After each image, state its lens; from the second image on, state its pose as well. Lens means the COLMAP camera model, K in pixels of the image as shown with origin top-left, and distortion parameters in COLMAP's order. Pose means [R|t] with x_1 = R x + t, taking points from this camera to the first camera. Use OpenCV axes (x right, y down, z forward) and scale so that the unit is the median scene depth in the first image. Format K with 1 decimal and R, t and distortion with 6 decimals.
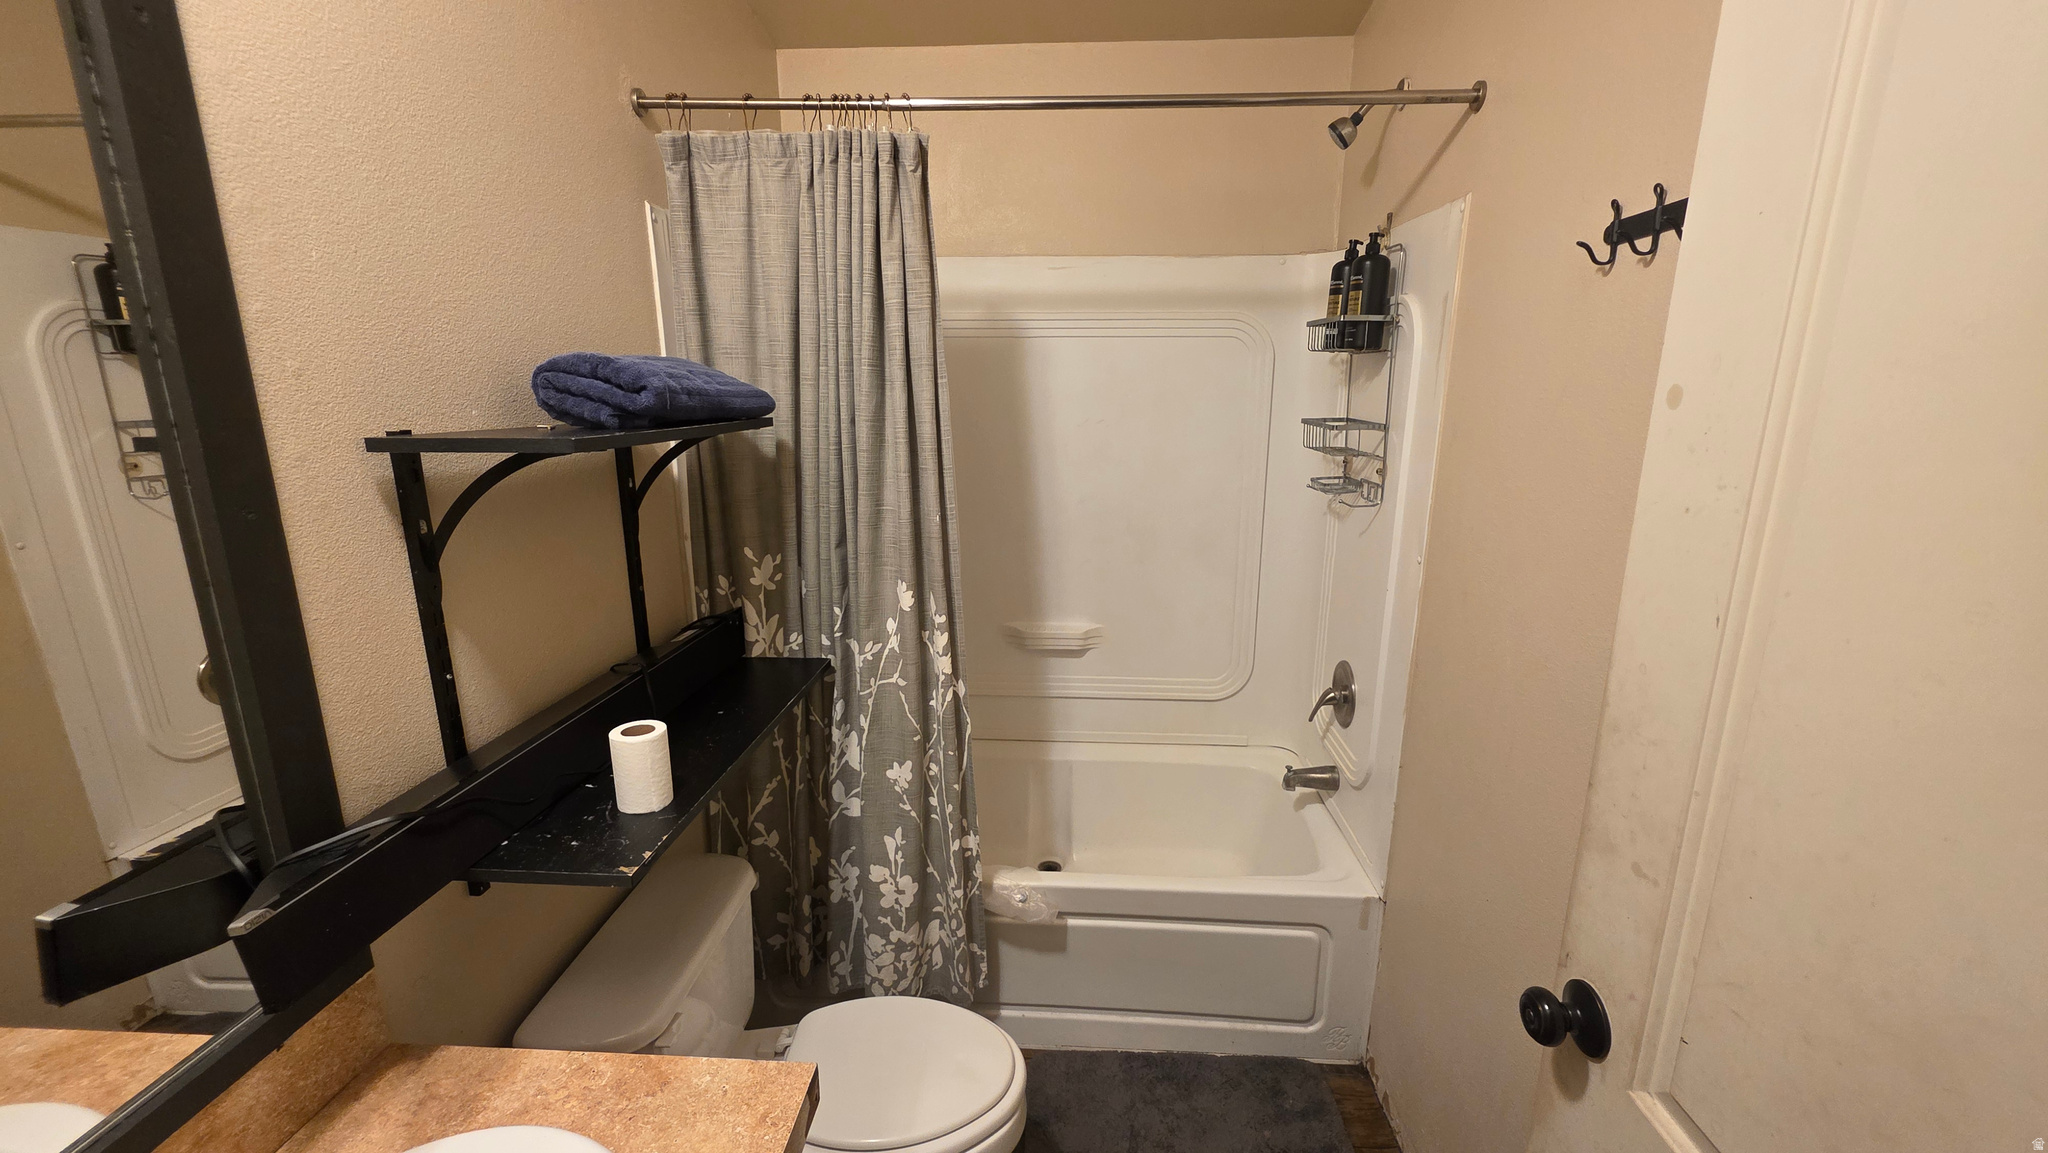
lens RADIAL K [[821.1, 0, 1031.0], [0, 821.1, 569.5], [0, 0, 1]] dist [0.001435, -0.000243]
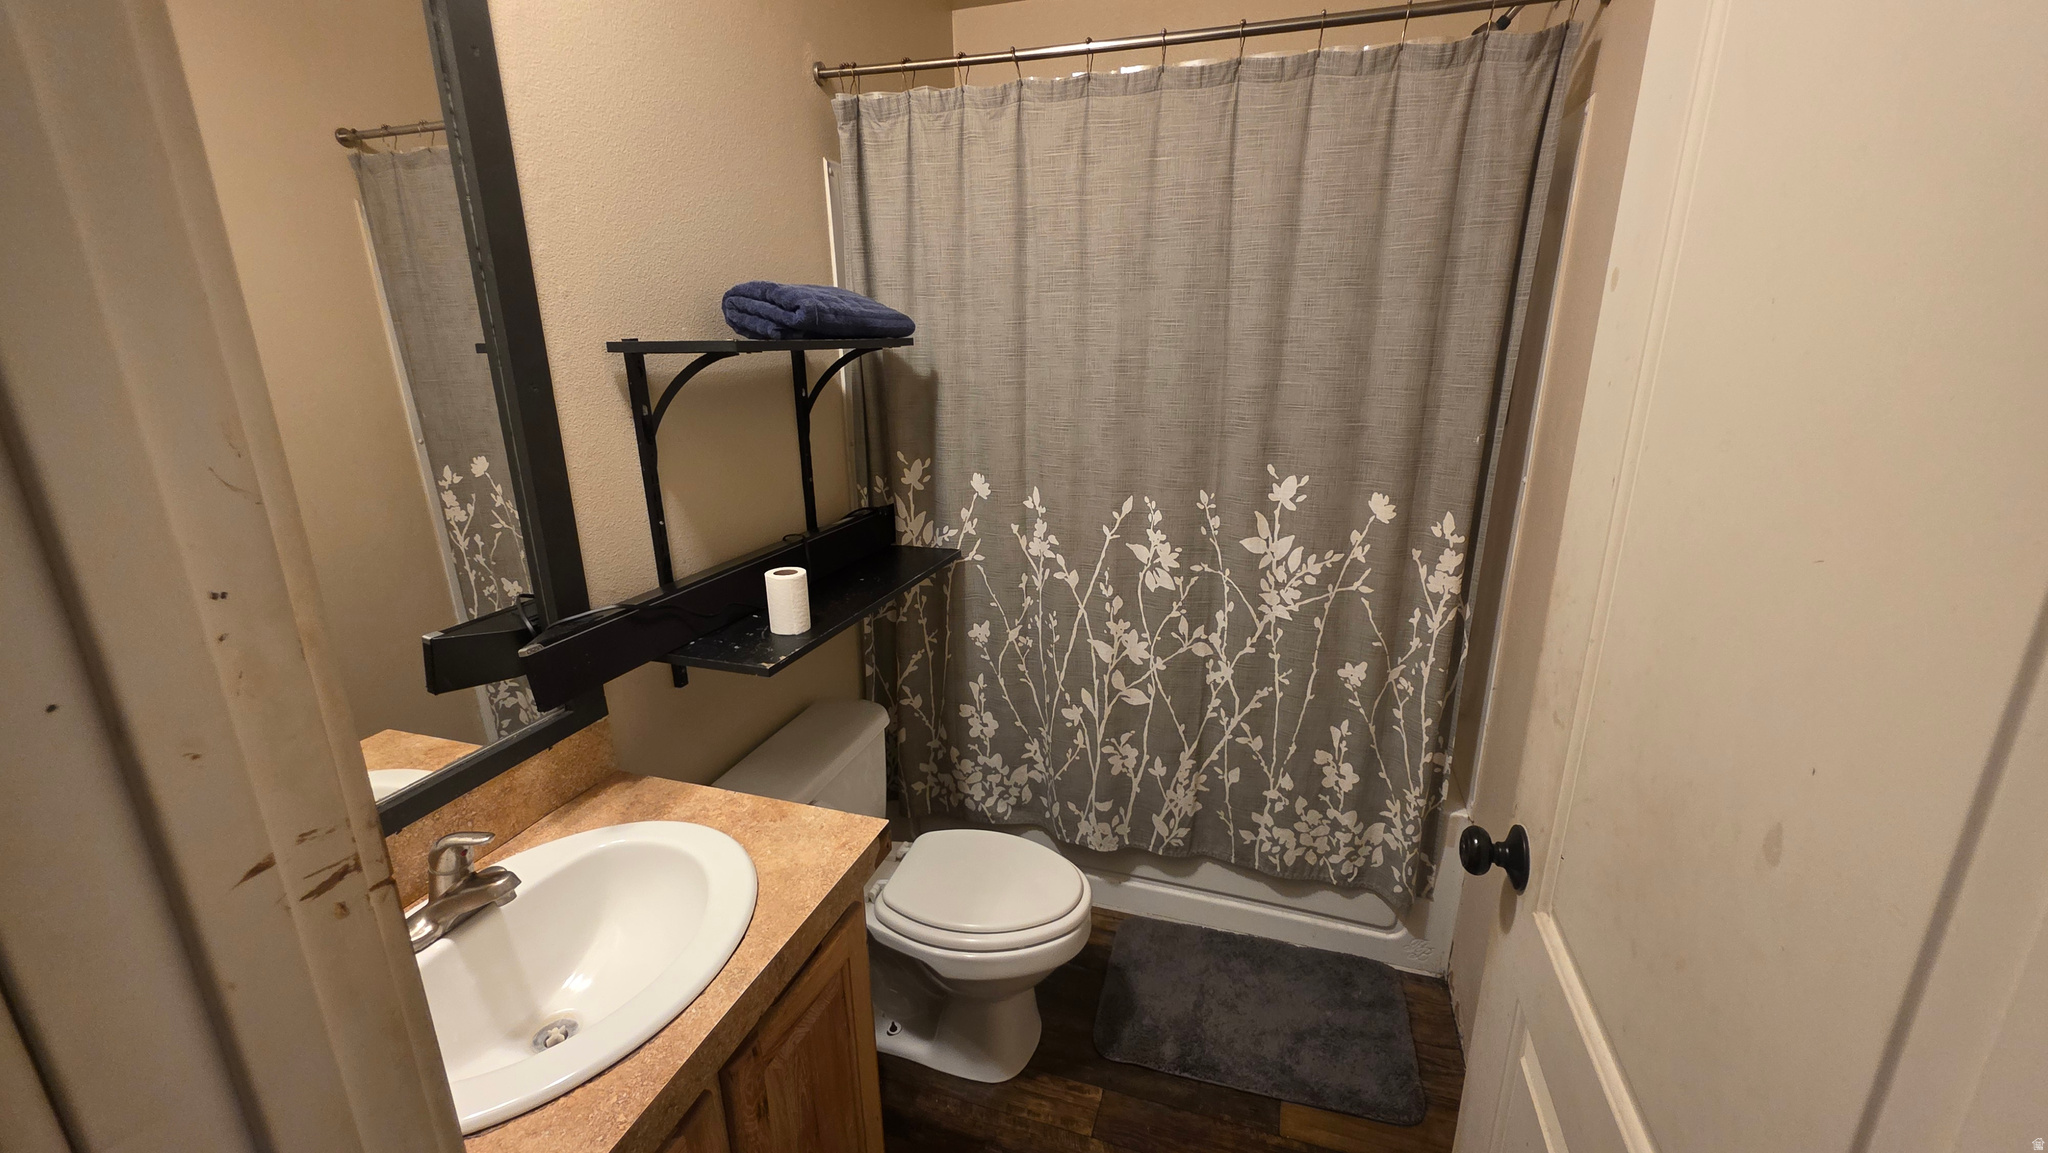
lens RADIAL K [[821.1, 0, 1031.0], [0, 821.1, 569.5], [0, 0, 1]] dist [0.001435, -0.000243]
pose [[0.966915, 0.059222, -0.248128, 0.217059], [-0.044898, 0.997003, 0.063002, 0.087717], [0.251115, -0.049778, 0.966676, -0.162299]]
